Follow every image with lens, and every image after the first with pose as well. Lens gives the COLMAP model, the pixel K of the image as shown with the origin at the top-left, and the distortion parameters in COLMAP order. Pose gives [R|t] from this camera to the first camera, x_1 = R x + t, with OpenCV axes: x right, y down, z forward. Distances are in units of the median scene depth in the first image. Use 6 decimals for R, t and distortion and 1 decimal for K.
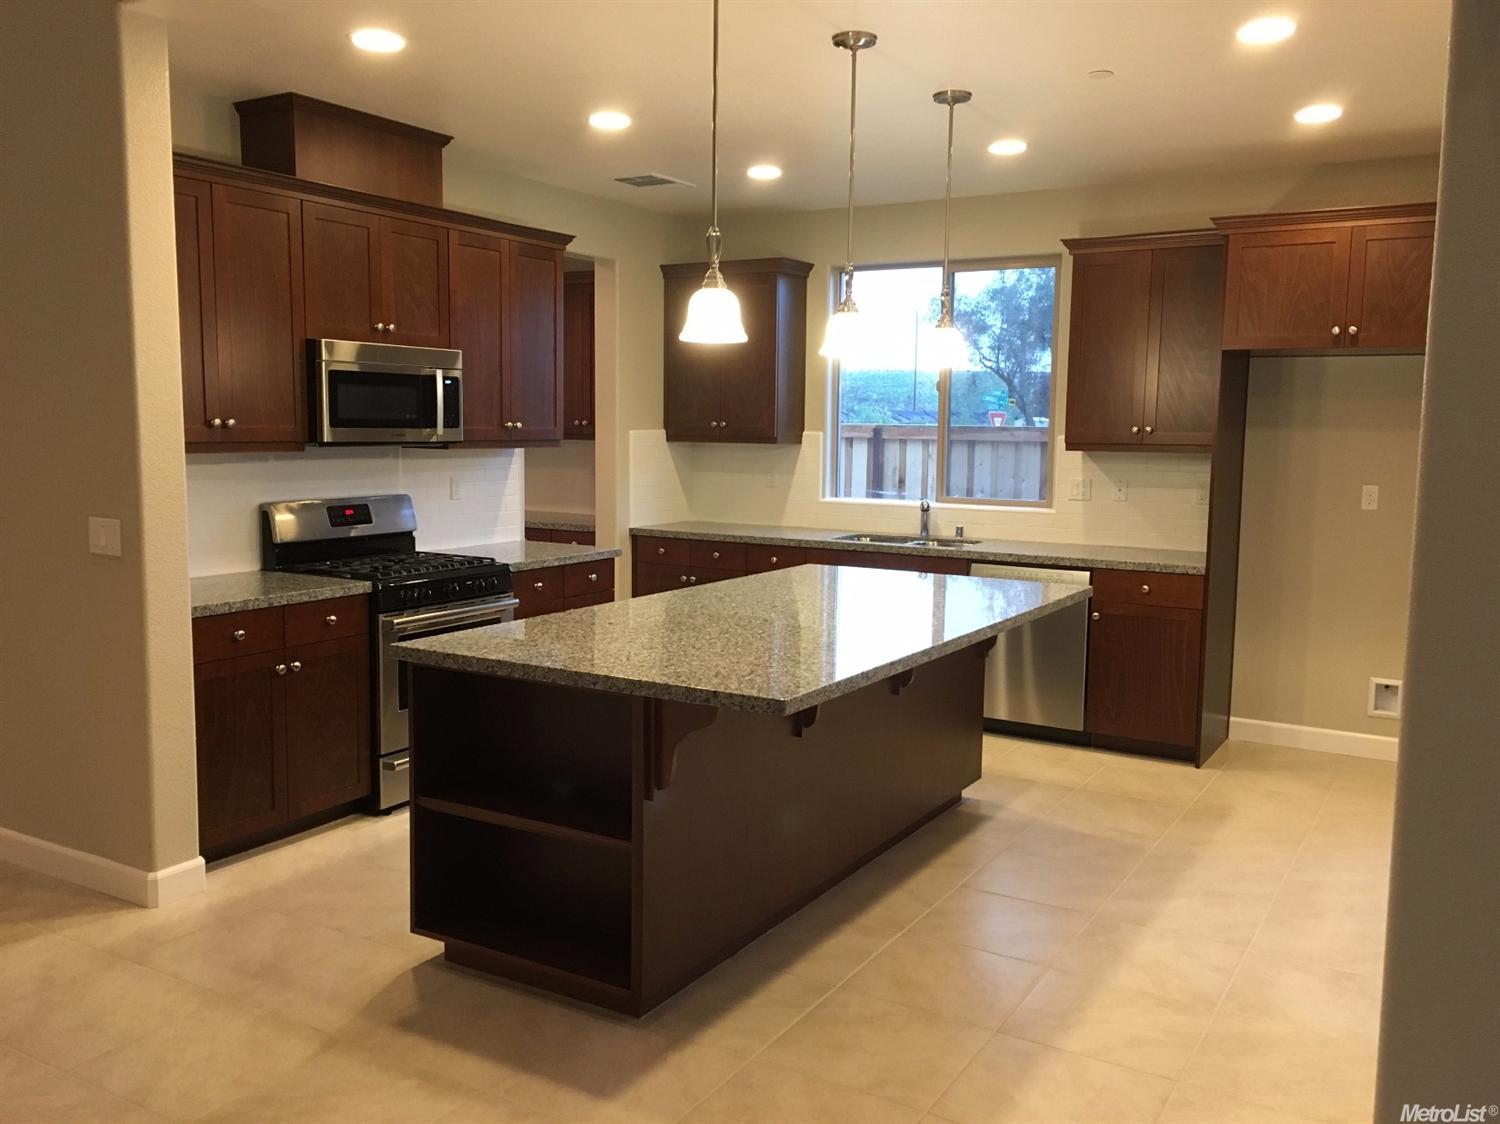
lens RADIAL K [[1273.7, 0, 748.4], [0, 1273.7, 555.3], [0, 0, 1]] dist [0.072764, -0.068942]
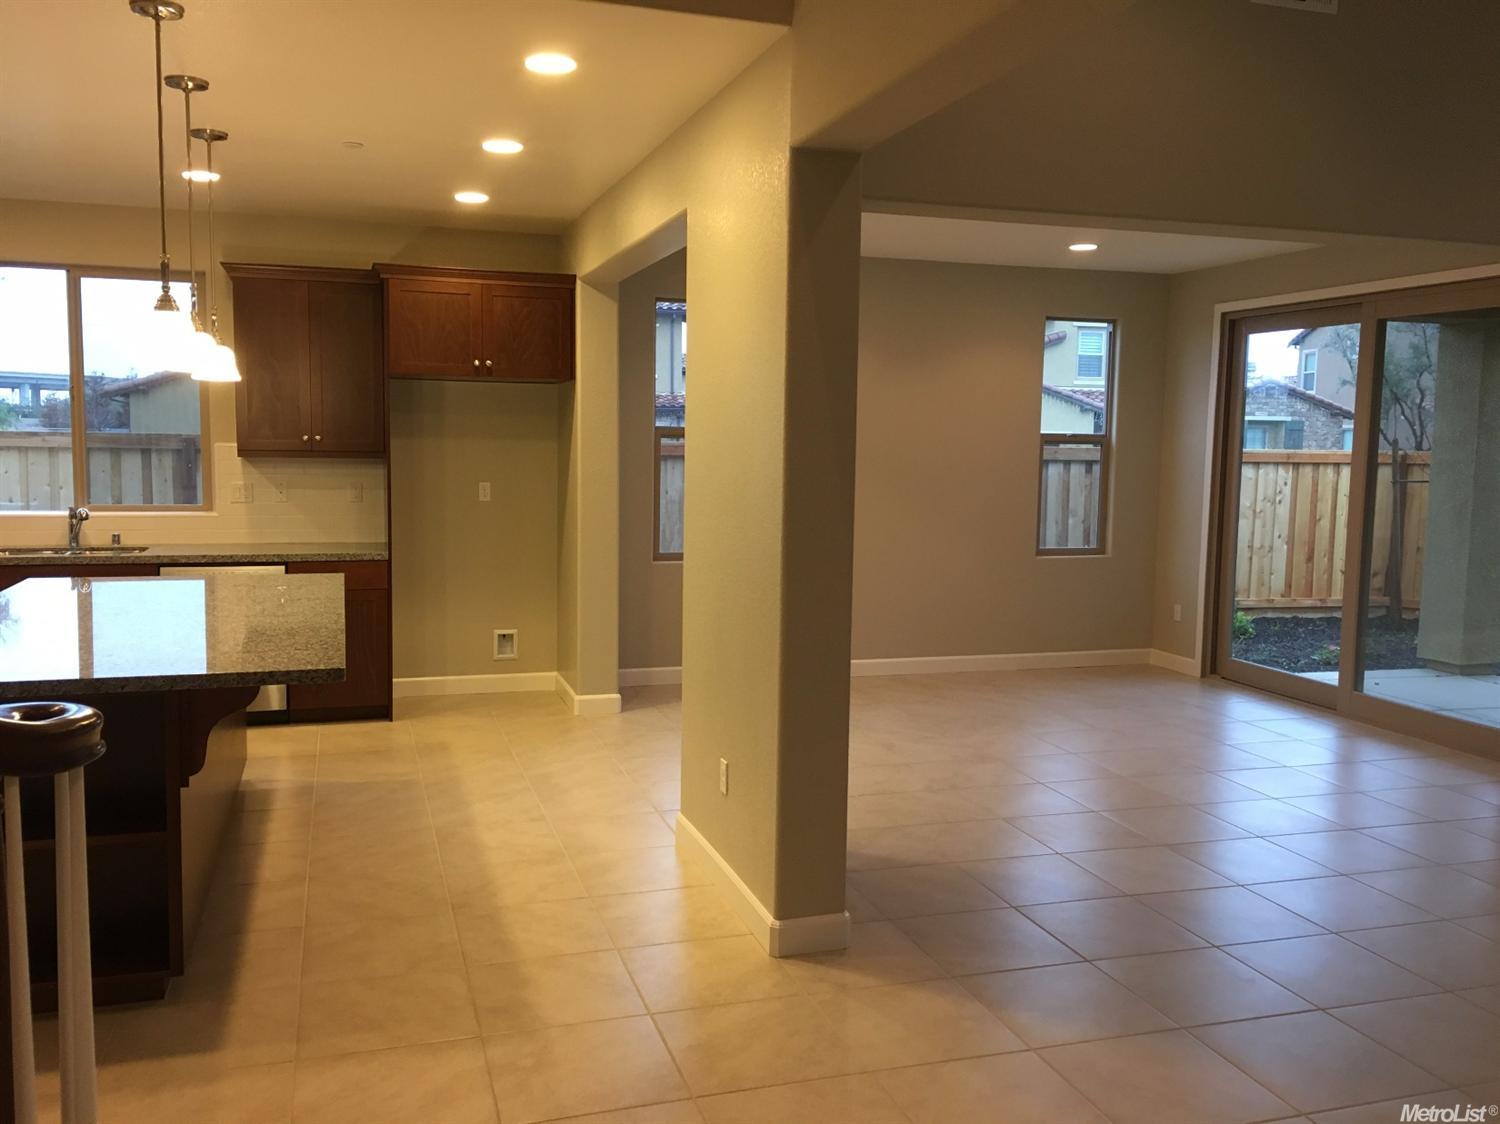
lens RADIAL K [[1273.7, 0, 748.4], [0, 1273.7, 555.3], [0, 0, 1]] dist [0.072764, -0.068942]
pose [[0.662697, -0.071093, 0.745506, -0.304817], [0.072559, 0.996896, 0.030566, -0.001028], [-0.745364, 0.033837, 0.665798, -0.047153]]
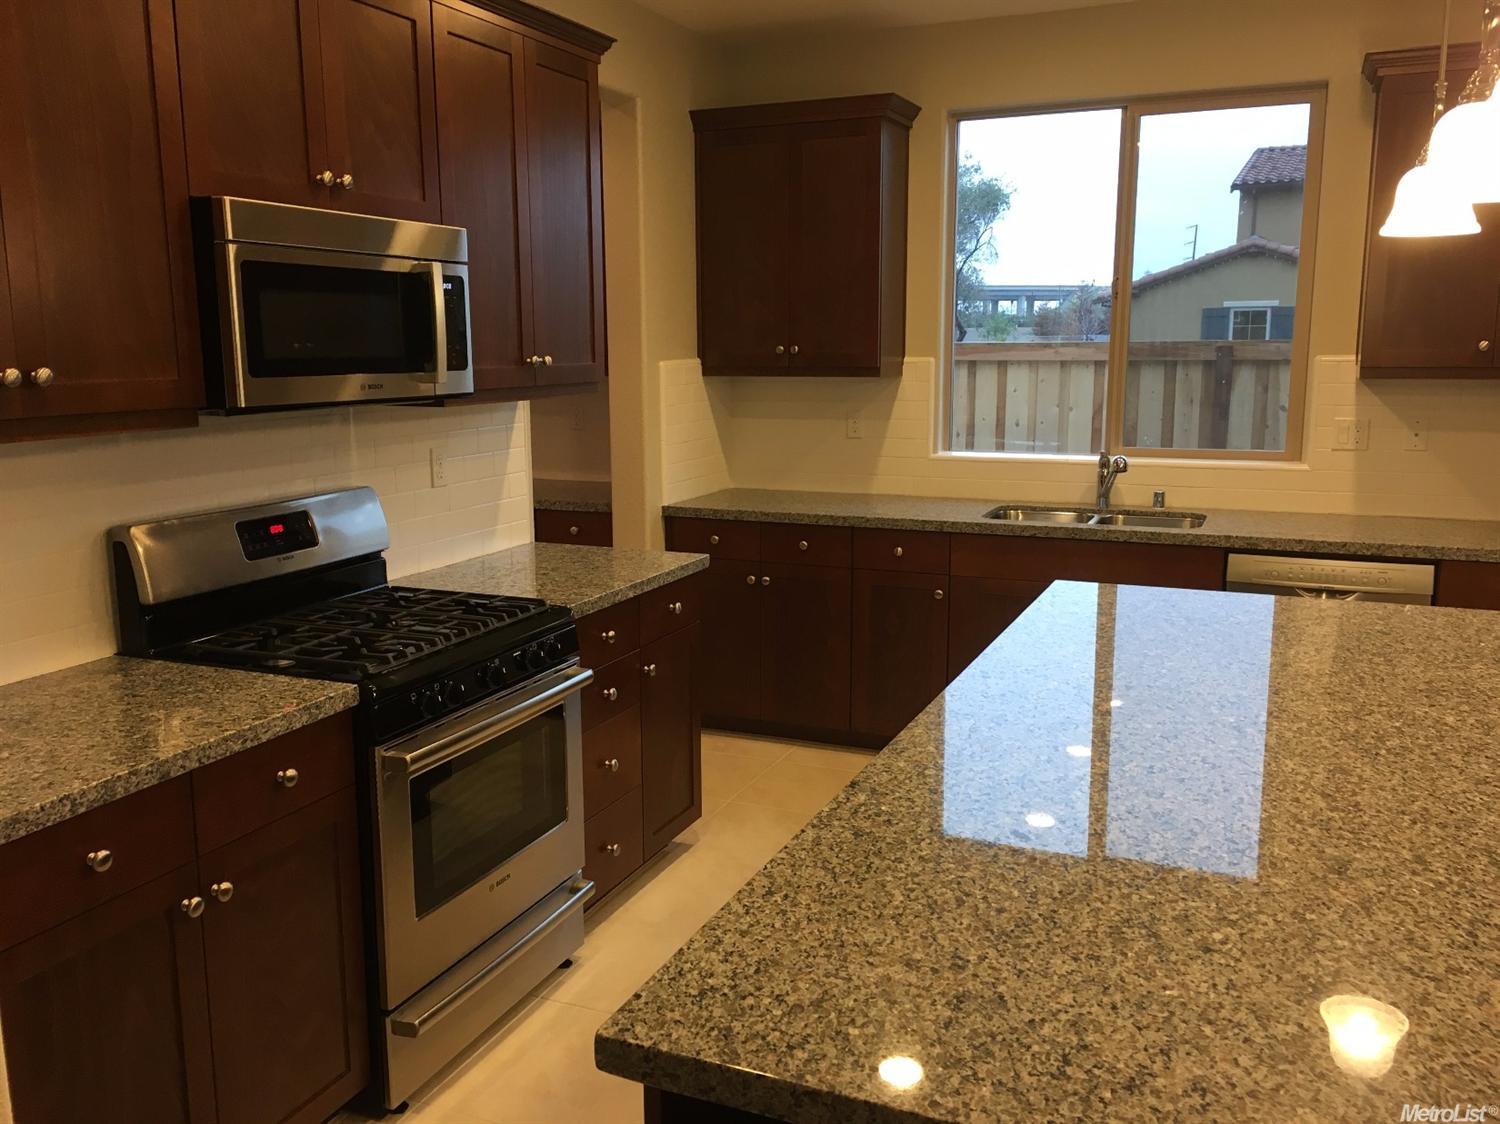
lens RADIAL K [[1273.7, 0, 748.4], [0, 1273.7, 555.3], [0, 0, 1]] dist [0.072764, -0.068942]
pose [[0.990916, -0.040209, 0.128328, -0.169136], [0.031855, 0.997278, 0.066500, -0.048562], [-0.130653, -0.061808, 0.989500, 0.399796]]
